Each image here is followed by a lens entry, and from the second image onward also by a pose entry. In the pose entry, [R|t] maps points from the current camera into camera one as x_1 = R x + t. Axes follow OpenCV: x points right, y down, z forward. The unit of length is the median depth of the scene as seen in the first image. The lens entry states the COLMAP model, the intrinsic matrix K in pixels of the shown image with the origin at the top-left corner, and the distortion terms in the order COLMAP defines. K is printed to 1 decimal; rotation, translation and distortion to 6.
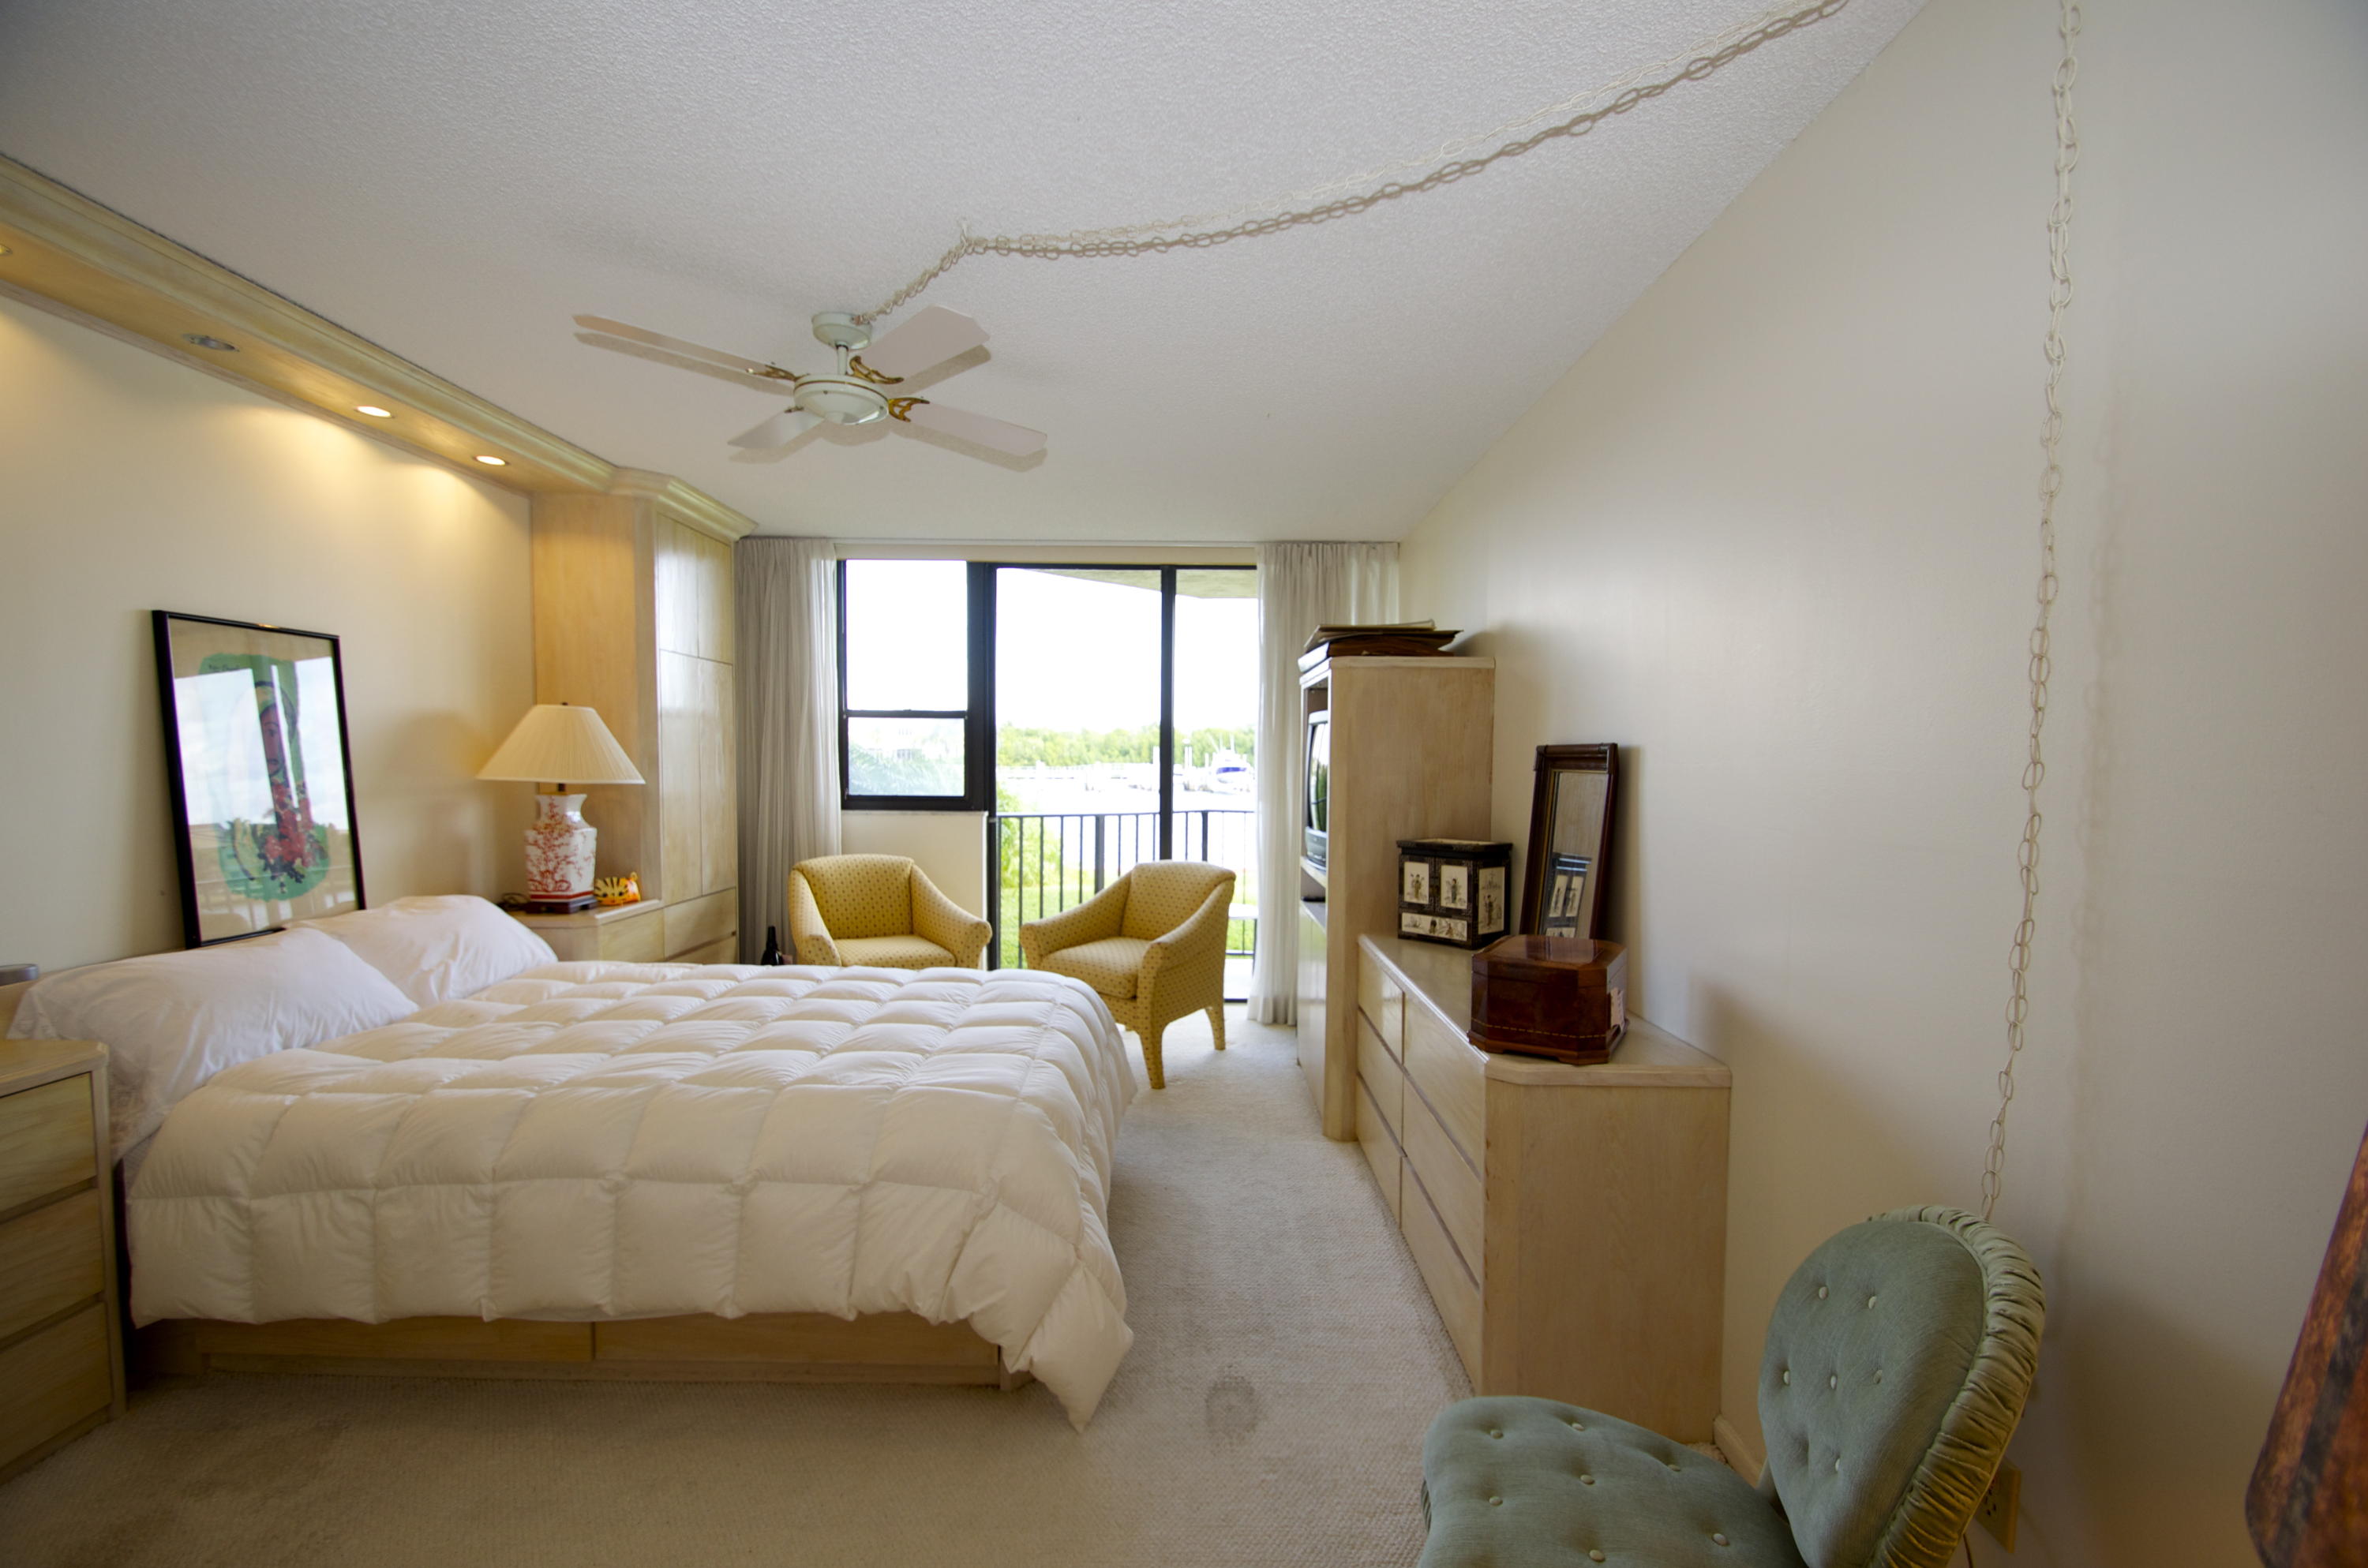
lens RADIAL K [[1039.5, 0, 1165.0], [0, 1039.5, 813.7], [0, 0, 1]] dist [0.002128, -0.011648]
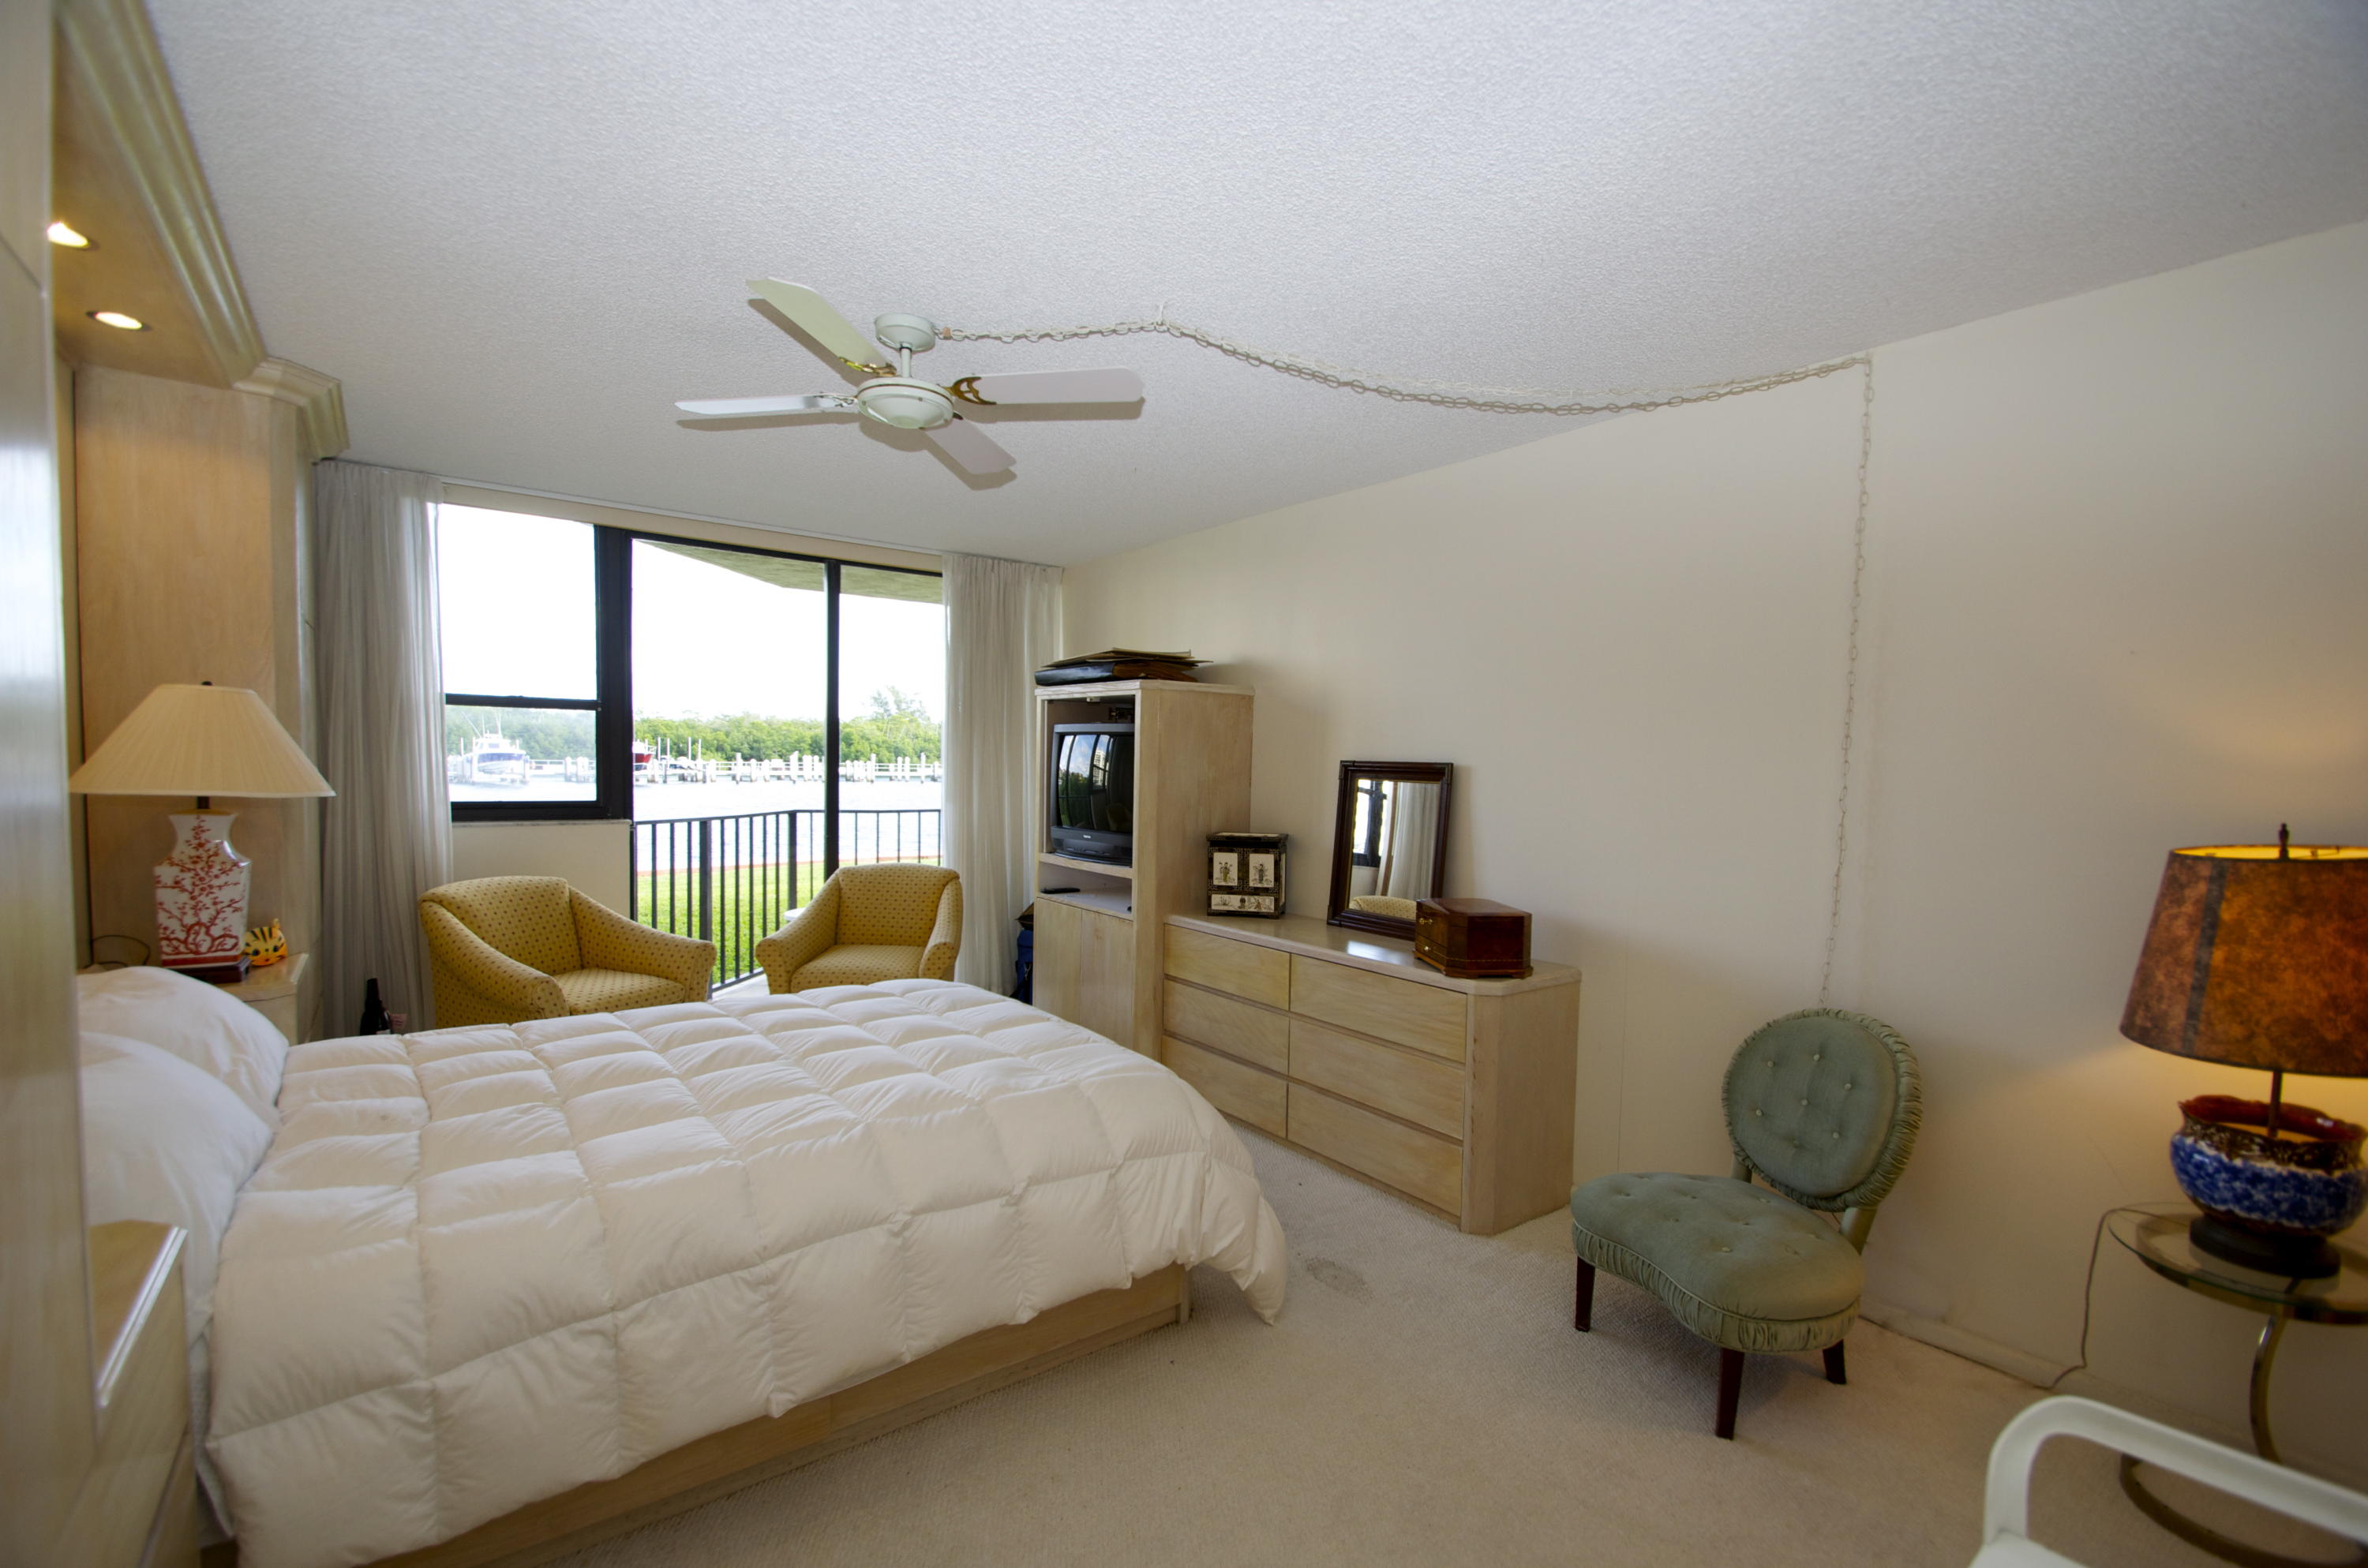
lens RADIAL K [[1053.4, 0, 1172.9], [0, 1053.4, 811.8], [0, 0, 1]] dist [0.016346, -0.018779]
pose [[0.794237, -0.022951, 0.607175, -0.557922], [0.018247, 0.999737, 0.013922, -0.019765], [-0.607335, 0.000022, 0.794446, 0.047171]]
